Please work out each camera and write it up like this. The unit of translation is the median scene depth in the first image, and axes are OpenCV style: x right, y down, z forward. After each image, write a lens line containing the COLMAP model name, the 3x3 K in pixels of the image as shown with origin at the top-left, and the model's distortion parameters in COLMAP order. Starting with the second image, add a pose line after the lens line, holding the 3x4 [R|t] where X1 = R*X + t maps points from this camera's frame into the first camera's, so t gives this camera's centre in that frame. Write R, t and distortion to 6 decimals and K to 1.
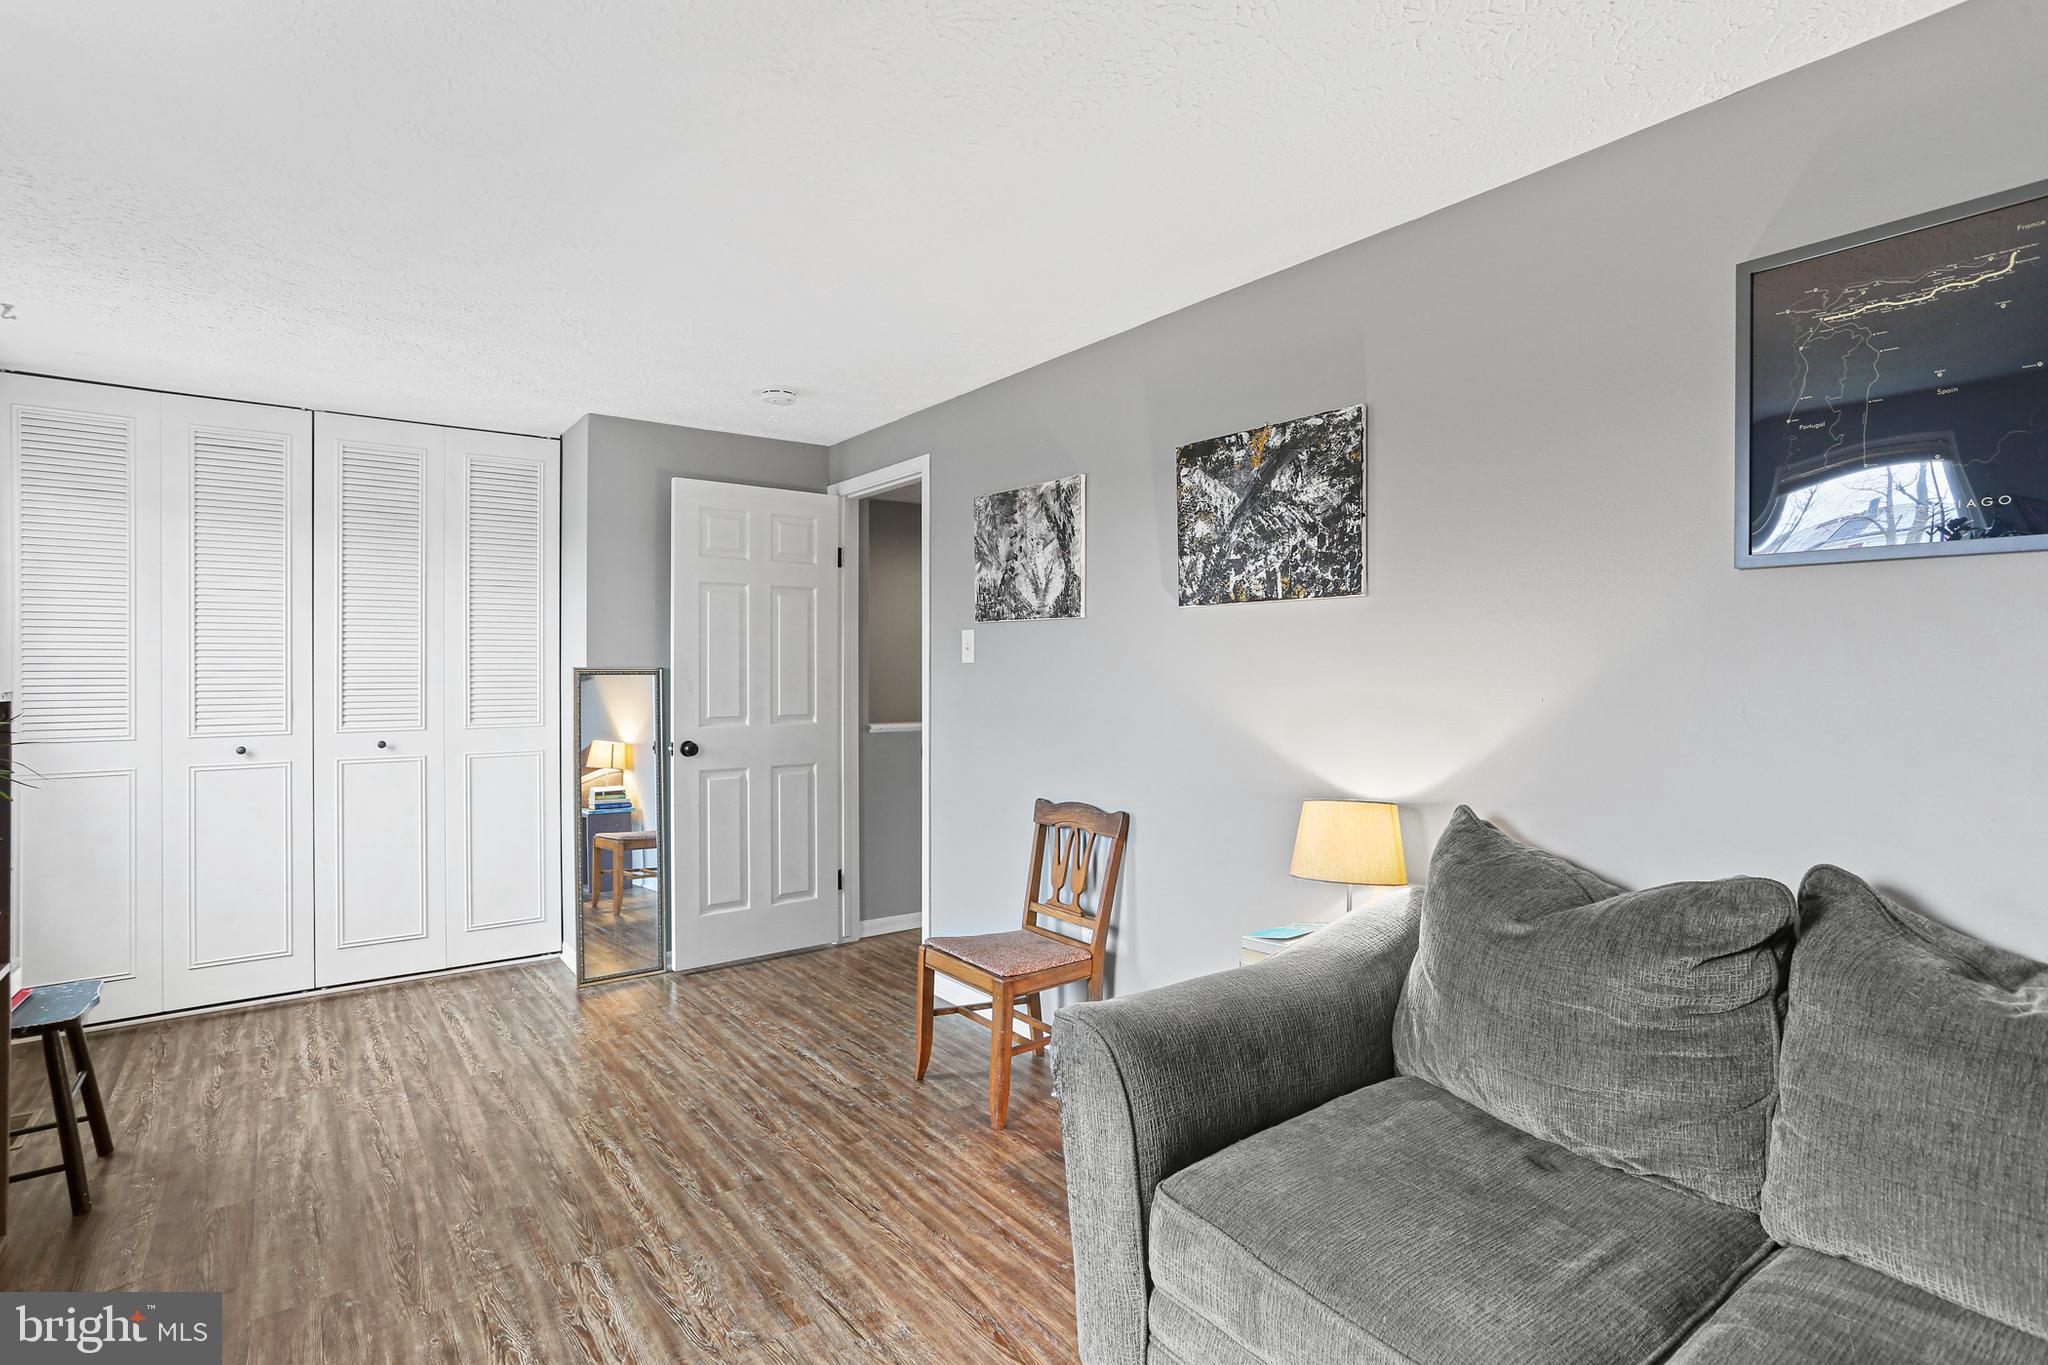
lens RADIAL K [[1012.5, 0, 1041.7], [0, 1012.5, 671.1], [0, 0, 1]] dist [-0.048574, 0.029169]
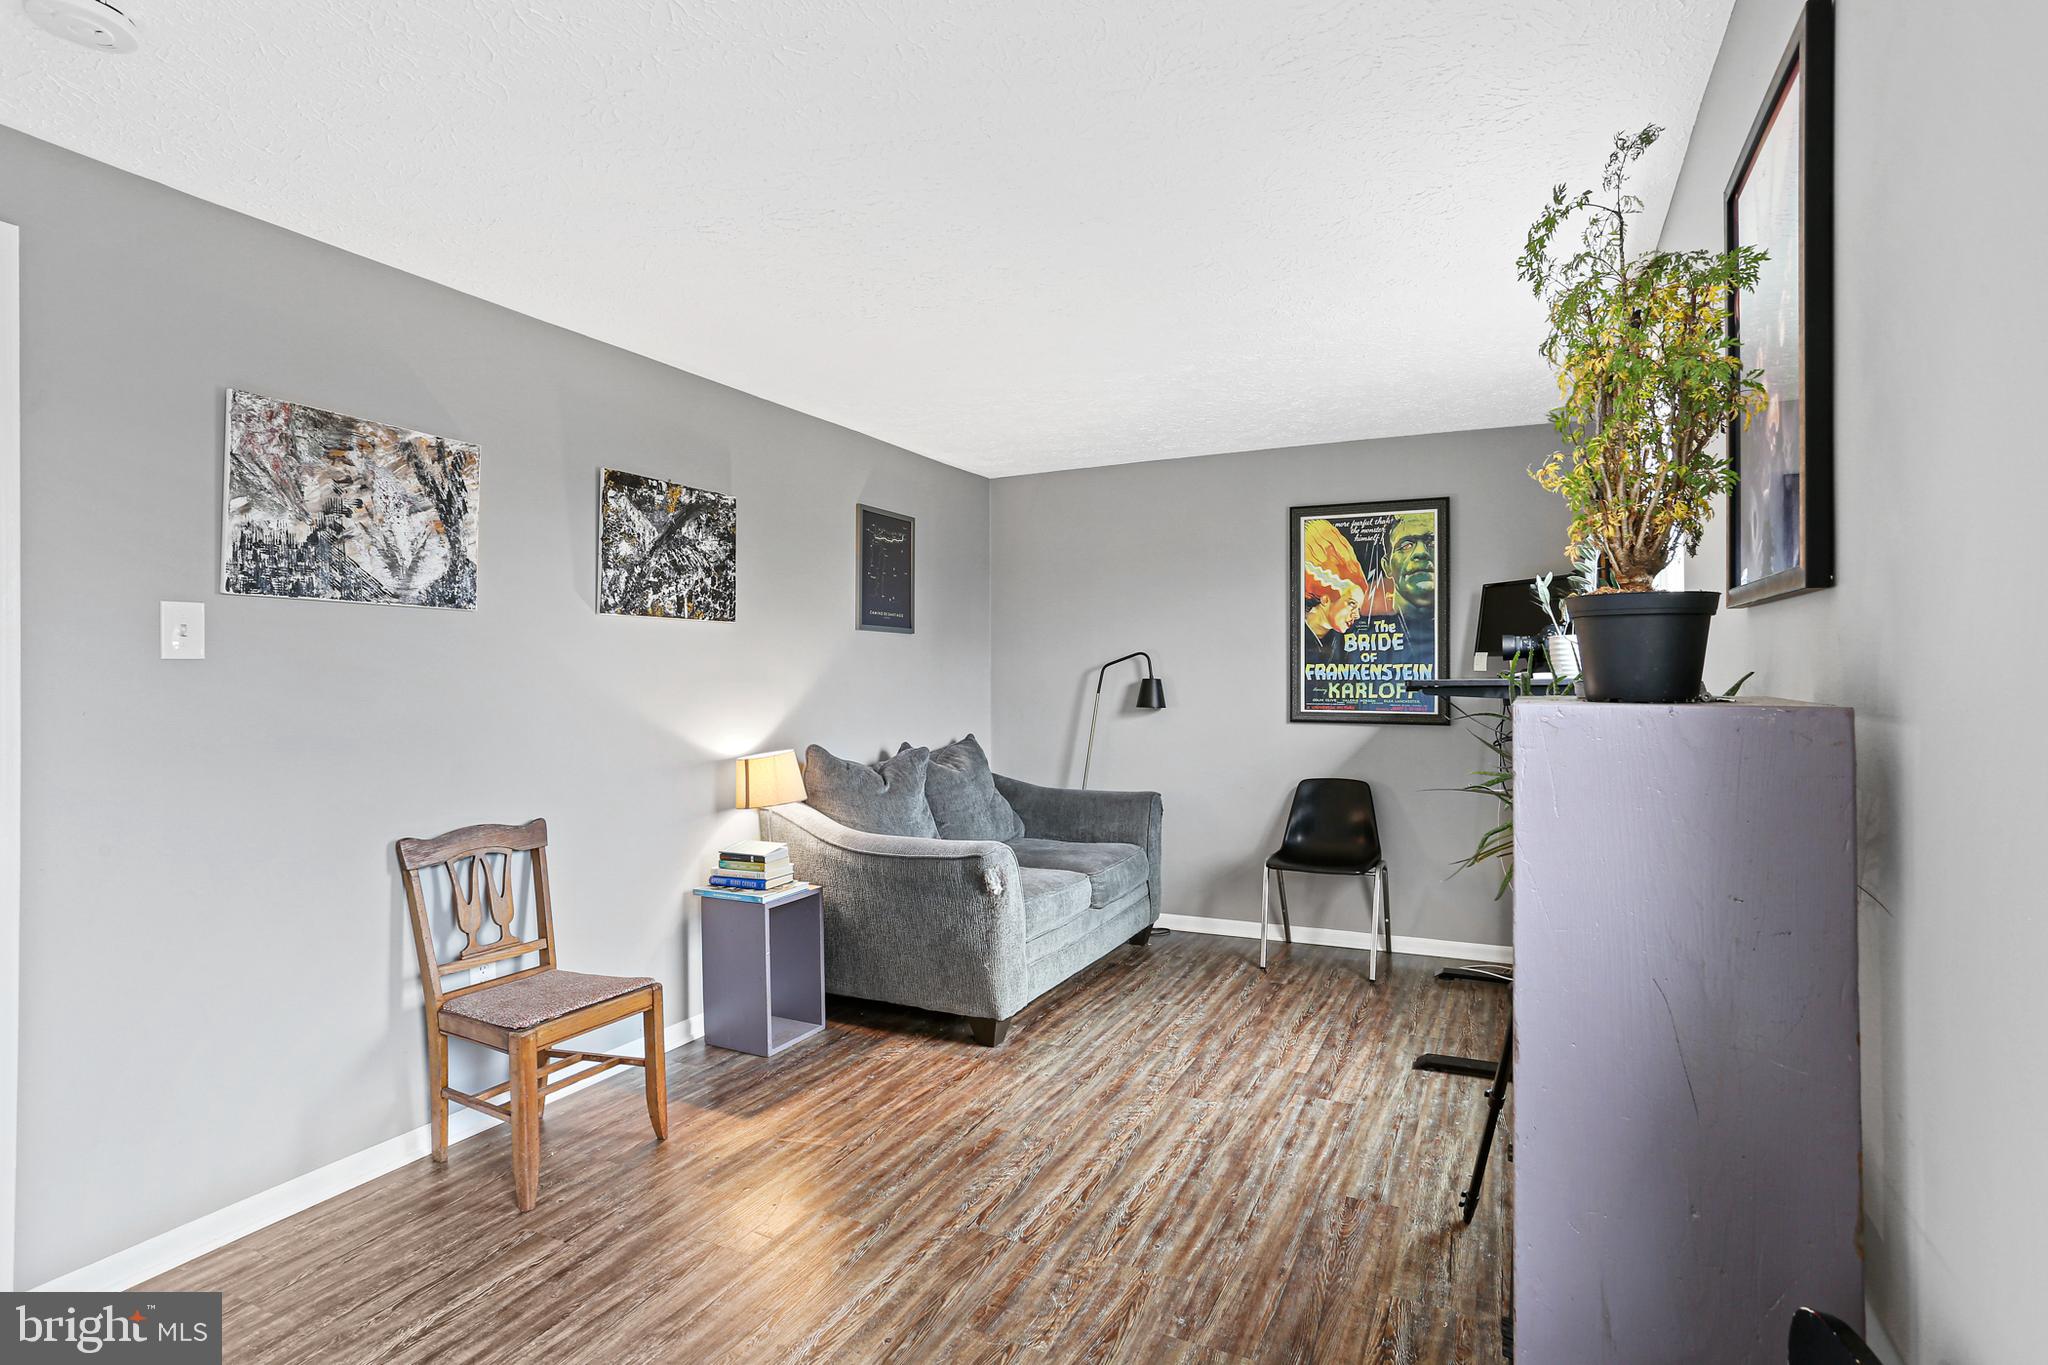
lens RADIAL K [[1012.5, 0, 995.2], [0, 1012.5, 669.4], [0, 0, 1]] dist [-0.048574, 0.029169]
pose [[-0.419433, 0.005343, 0.907770, -1.088413], [0.004518, 0.999983, -0.003799, 0.002582], [-0.907775, 0.002508, -0.419450, 1.132922]]
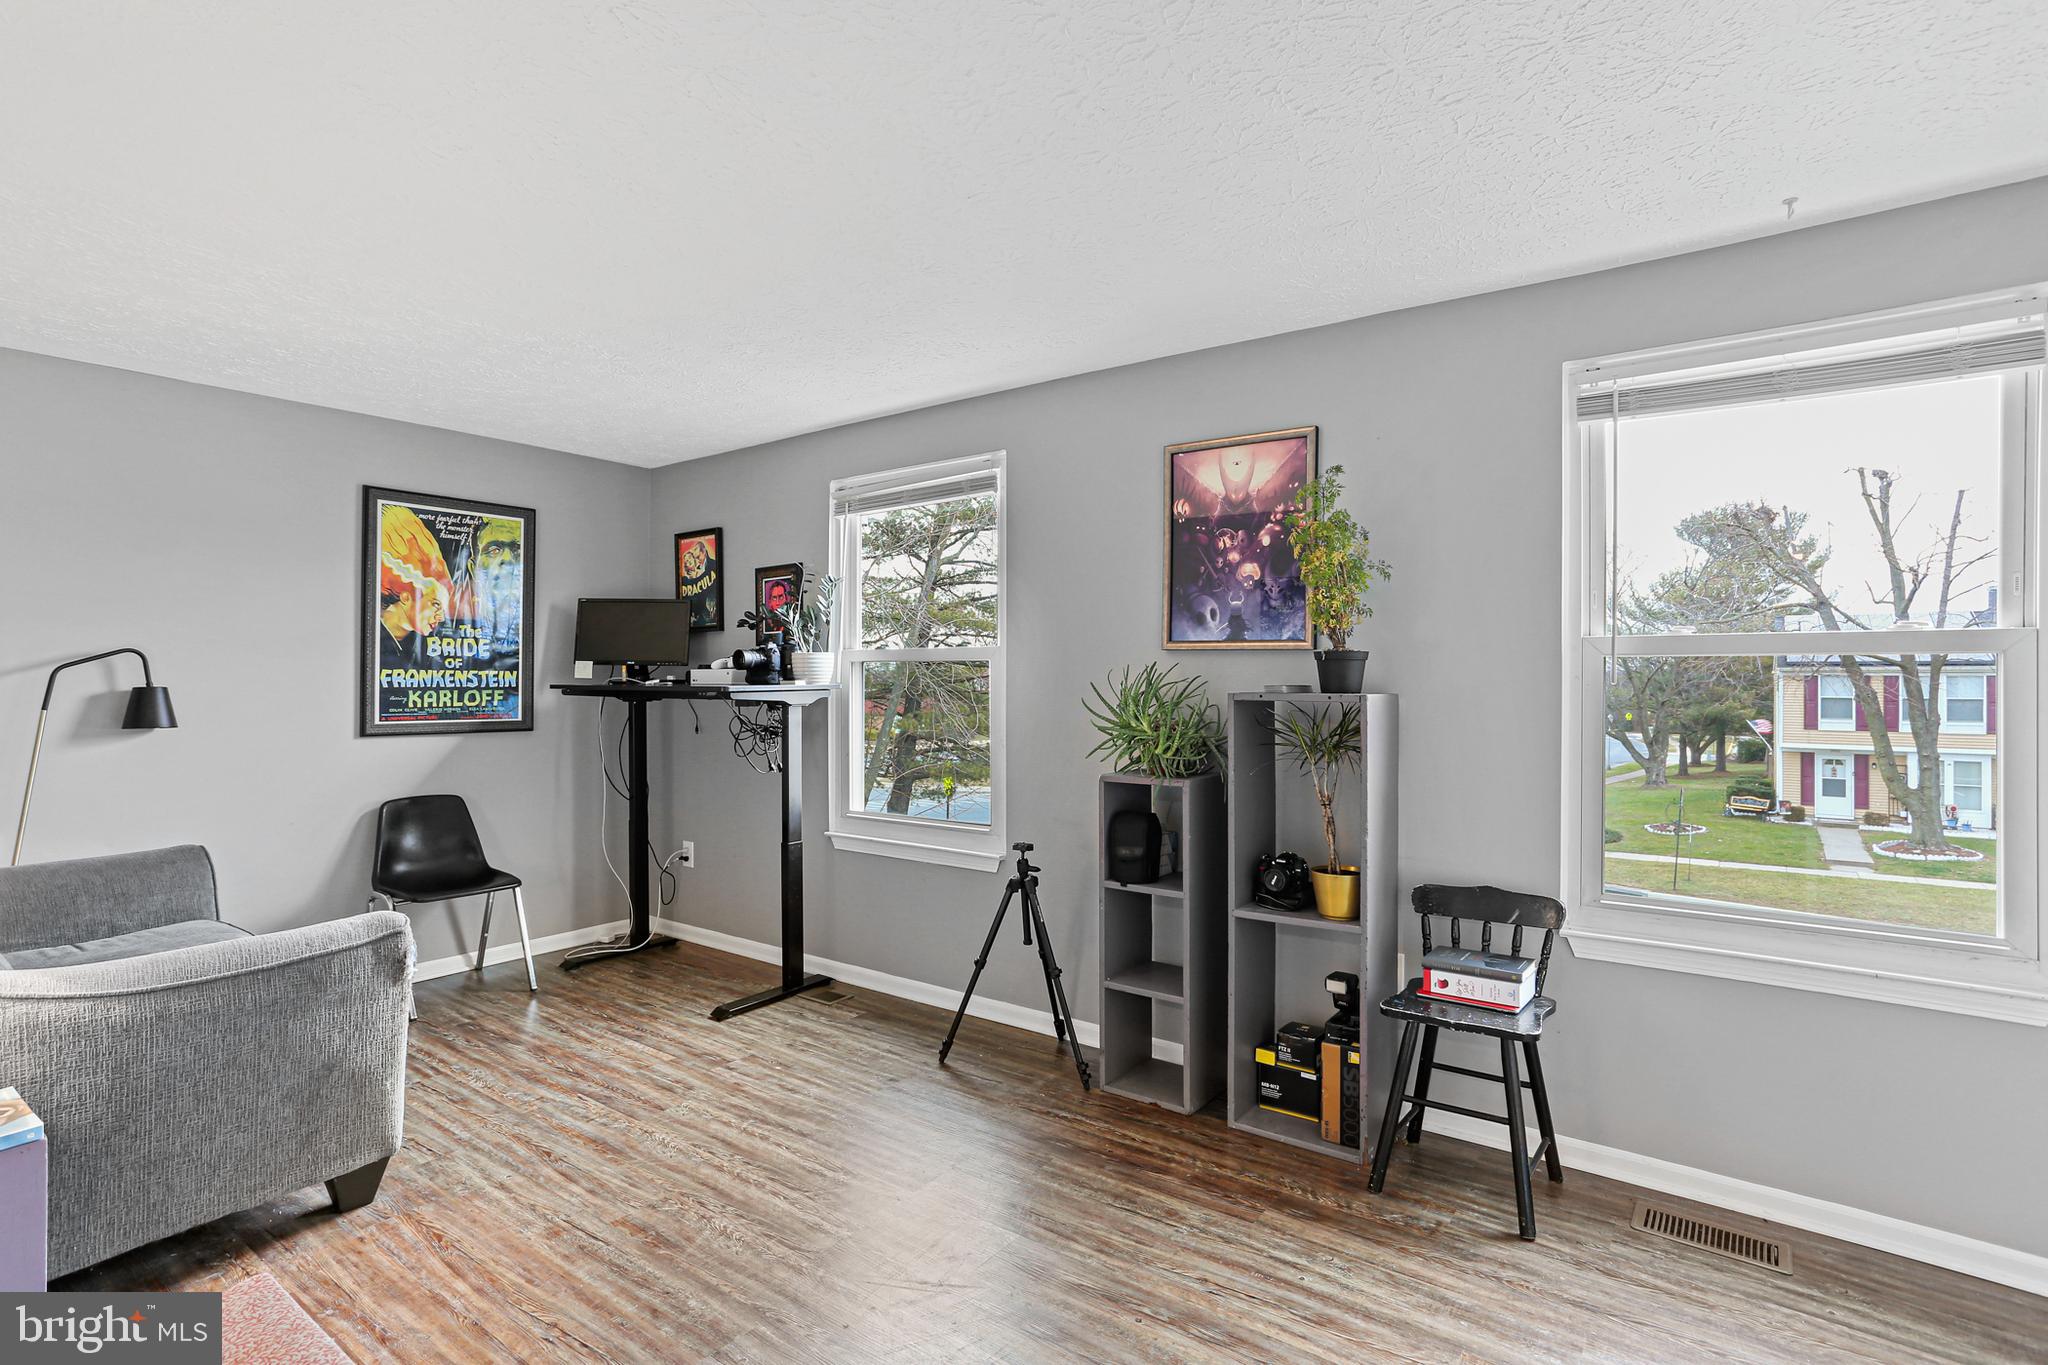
lens RADIAL K [[1012.5, 0, 1026.2], [0, 1012.5, 683.6], [0, 0, 1]] dist [-0.048574, 0.029169]
pose [[-0.963527, 0.000611, -0.267610, -0.277803], [-0.000670, 0.999989, 0.004697, 0.003111], [0.267610, 0.004705, -0.963516, 1.611019]]
